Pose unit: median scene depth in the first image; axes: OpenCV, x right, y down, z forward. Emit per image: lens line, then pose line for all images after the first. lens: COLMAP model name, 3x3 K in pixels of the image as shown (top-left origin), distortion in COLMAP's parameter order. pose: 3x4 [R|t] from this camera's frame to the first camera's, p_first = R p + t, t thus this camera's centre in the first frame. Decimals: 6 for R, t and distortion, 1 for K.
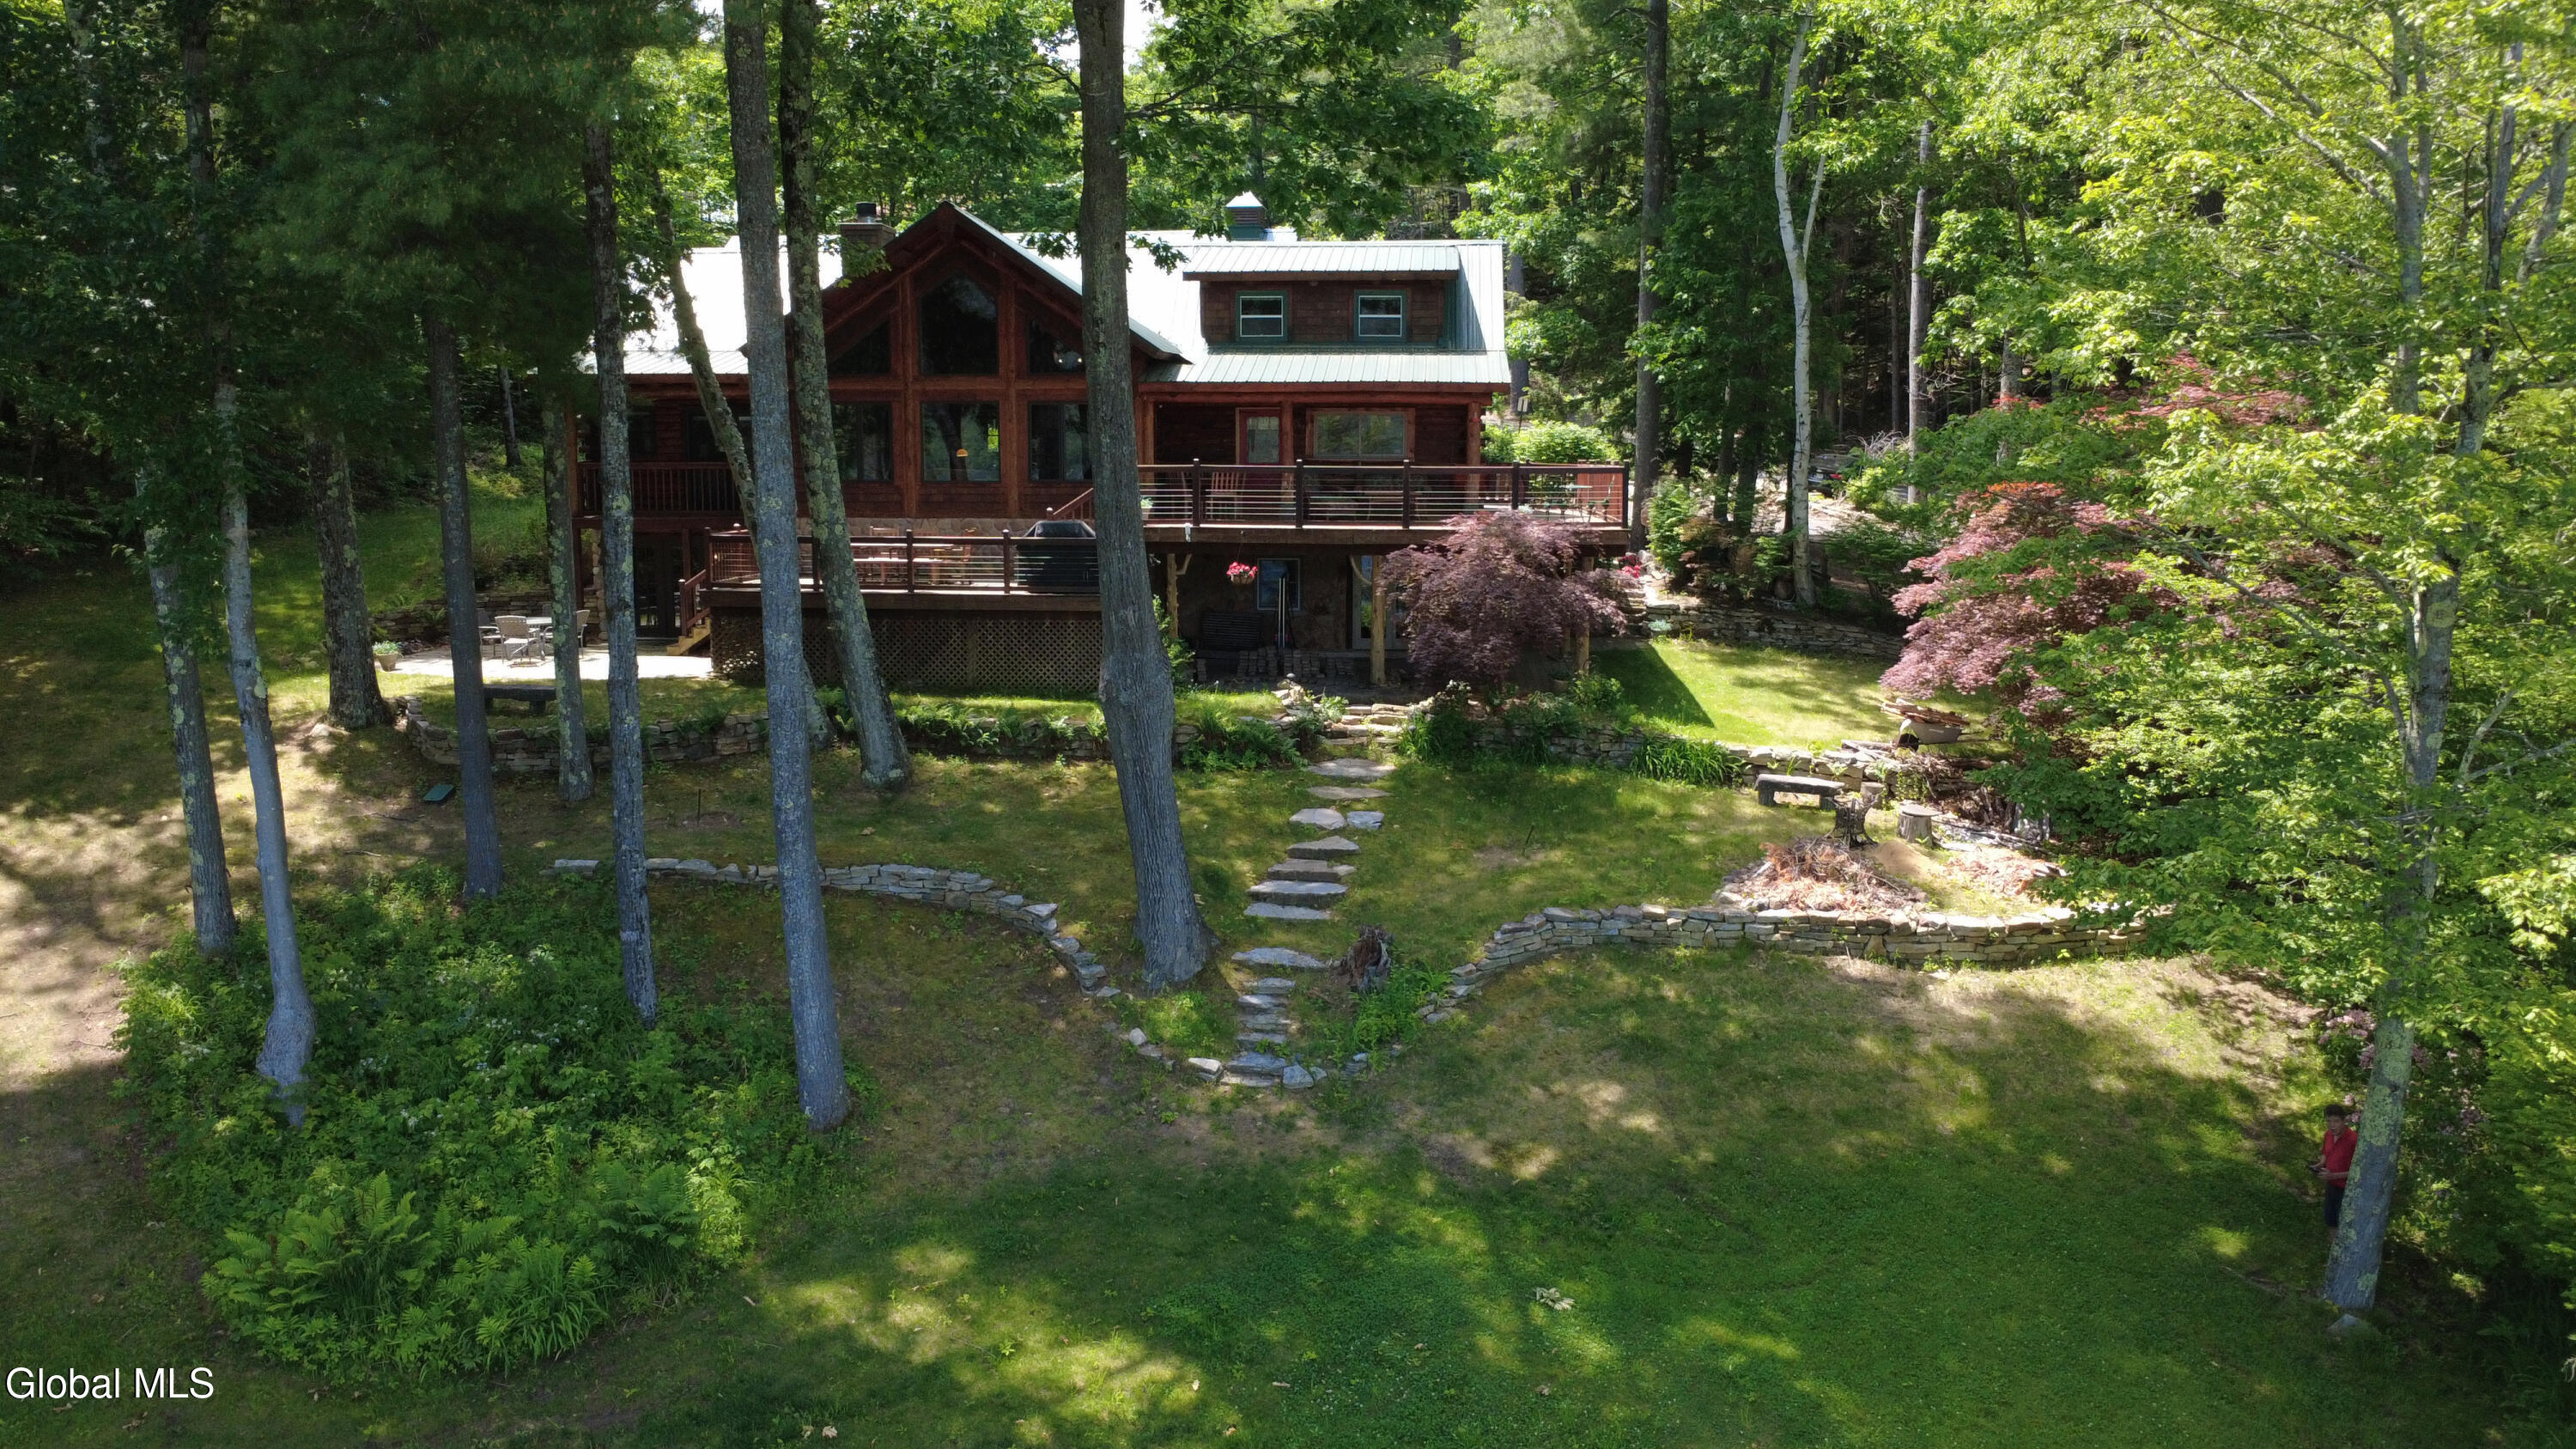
lens RADIAL K [[1854.7, 0, 1288.0], [0, 1854.7, 724.5], [0, 0, 1]] dist [0.000839, 0.000258]
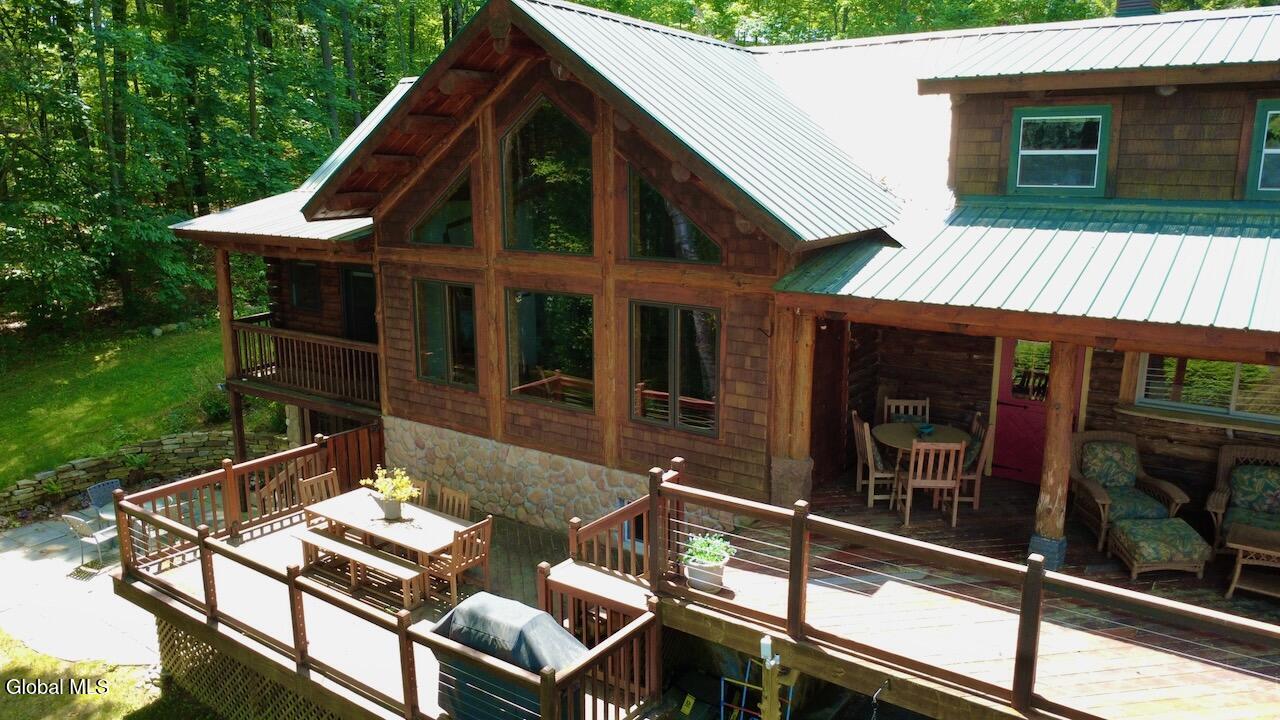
lens RADIAL K [[921.5, 0, 640.0], [0, 921.5, 360.0], [0, 0, 1]] dist [0.000839, 0.000258]
pose [[0.850506, 0.104628, -0.515453, 0.028962], [-0.072263, 0.993966, 0.082524, -0.169324], [0.520977, -0.032939, 0.852935, 0.682877]]
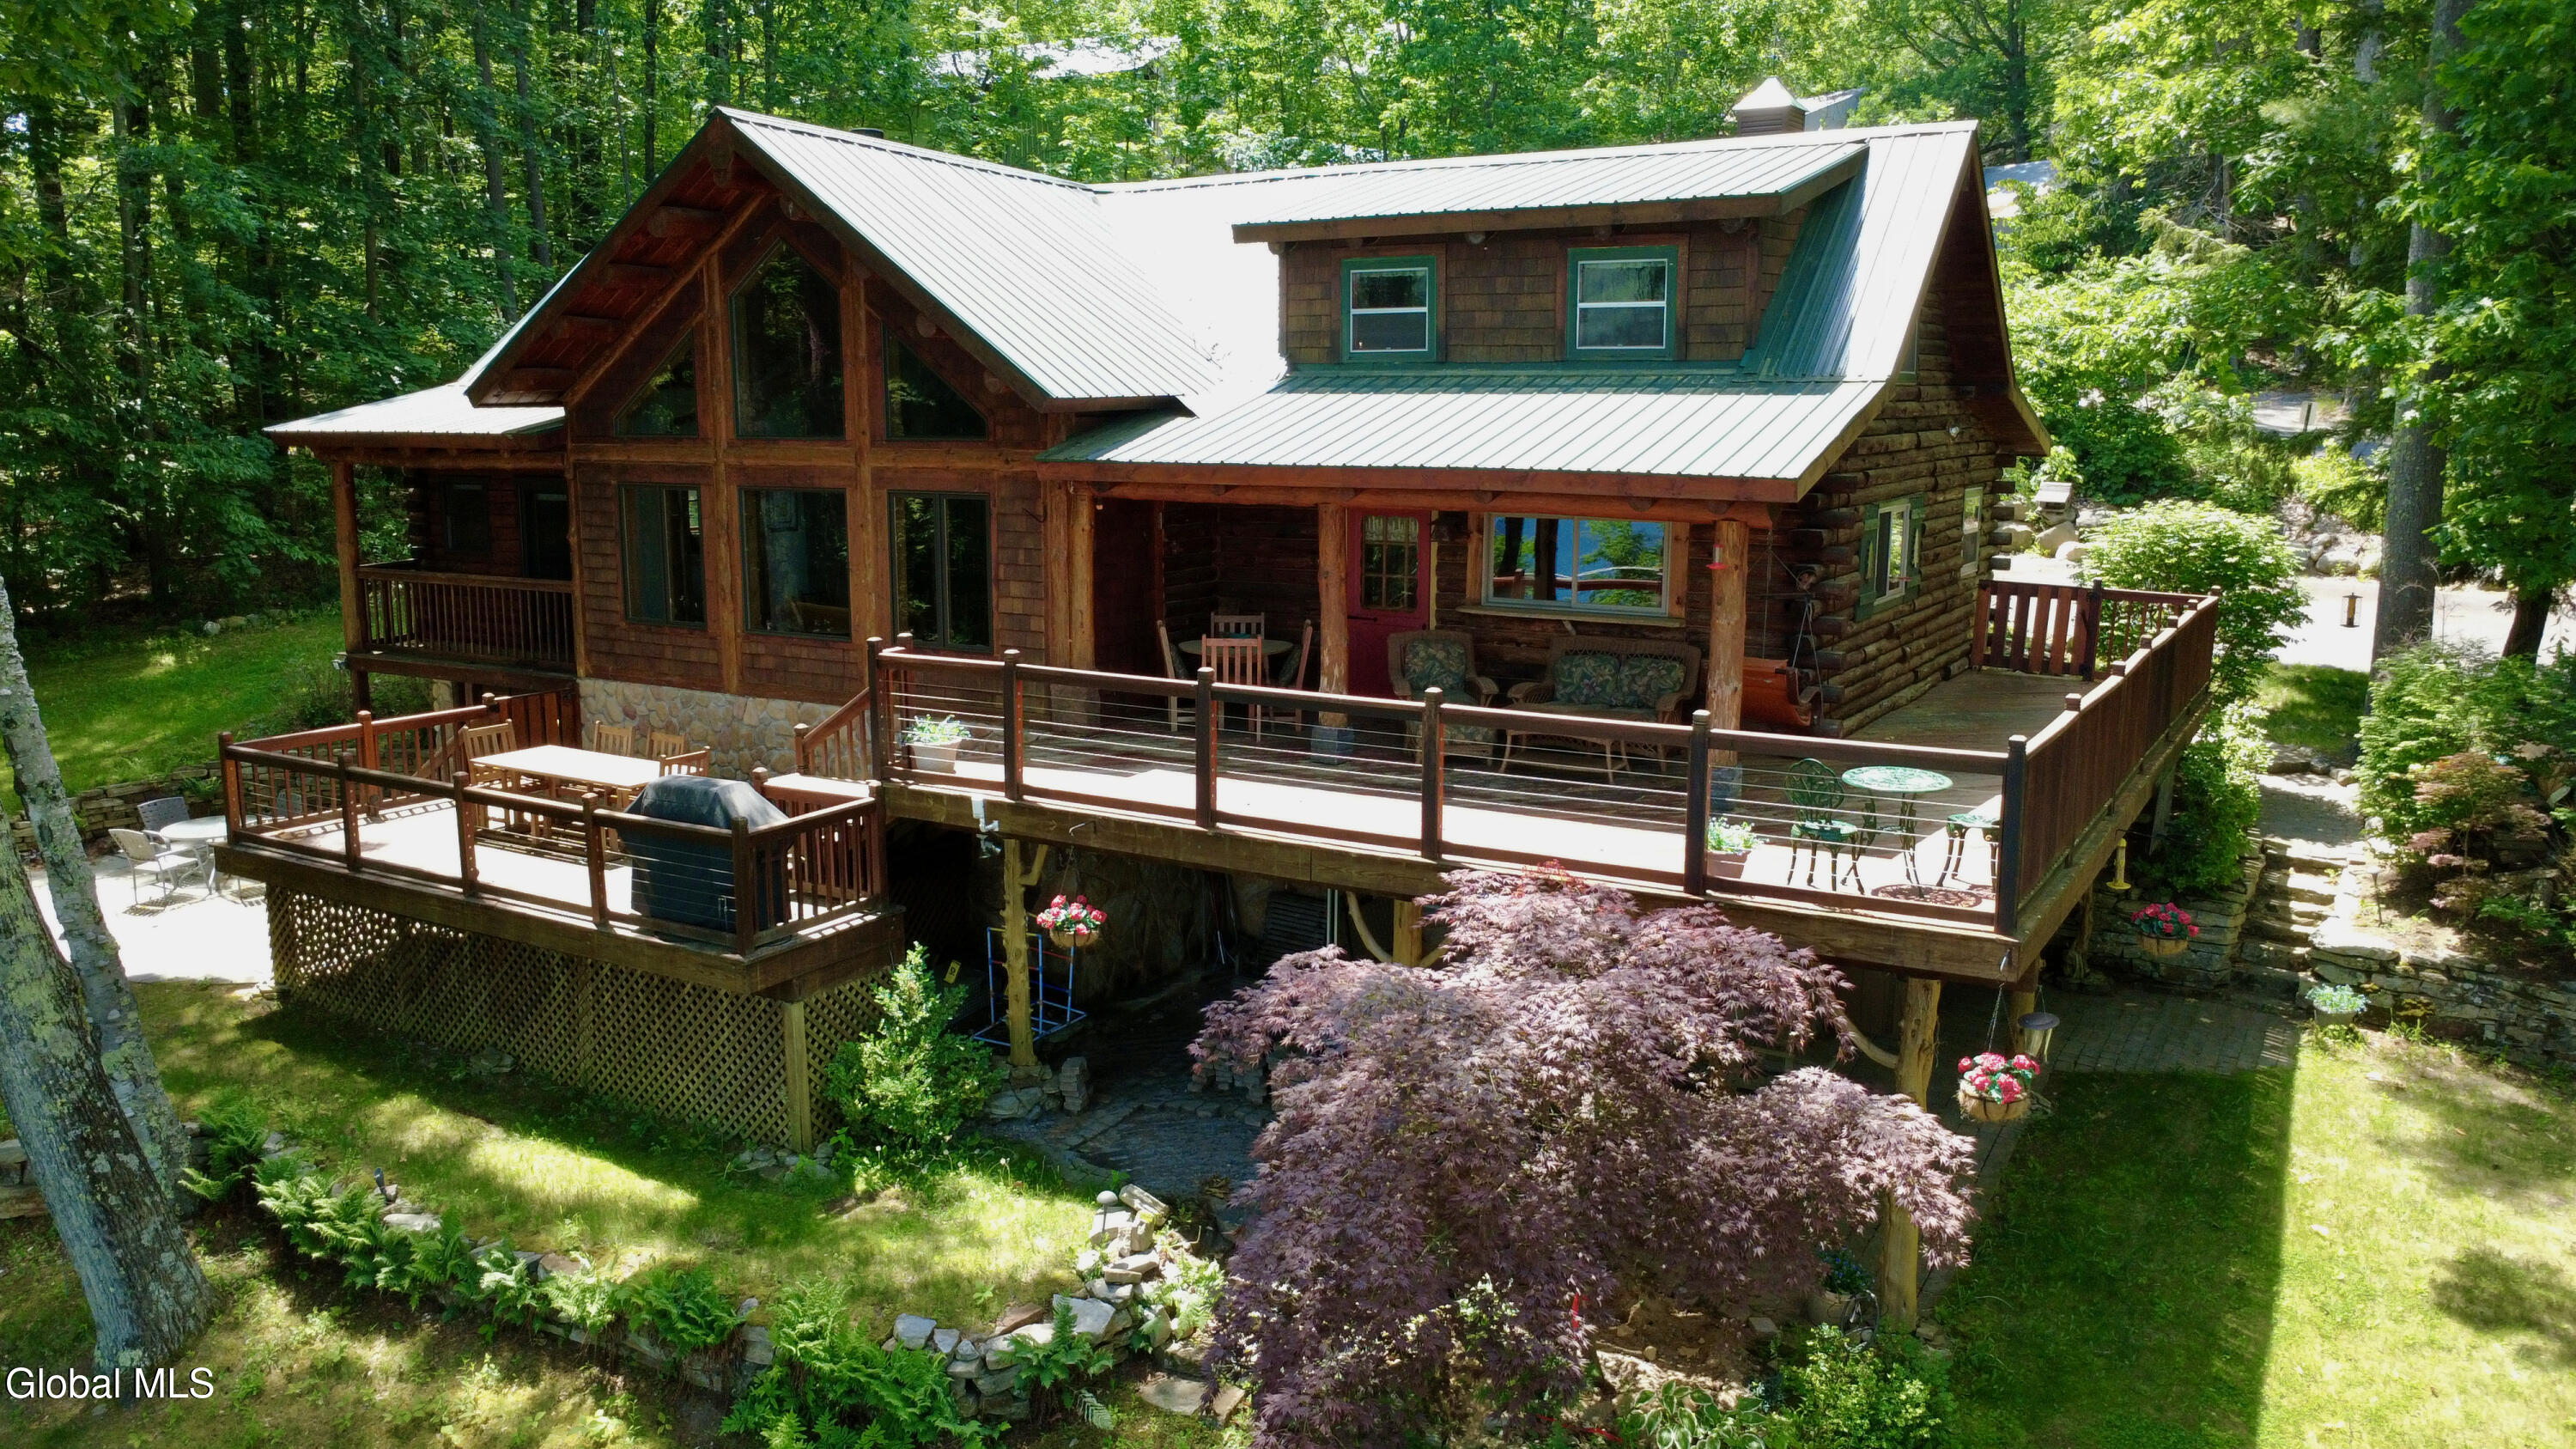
lens RADIAL K [[1854.7, 0, 1288.0], [0, 1854.7, 724.5], [0, 0, 1]] dist [0.000839, 0.000258]
pose [[0.889694, 0.073158, -0.450657, 0.188472], [-0.065124, 0.997320, 0.033333, -0.125281], [0.451888, -0.000308, 0.892075, 0.549178]]
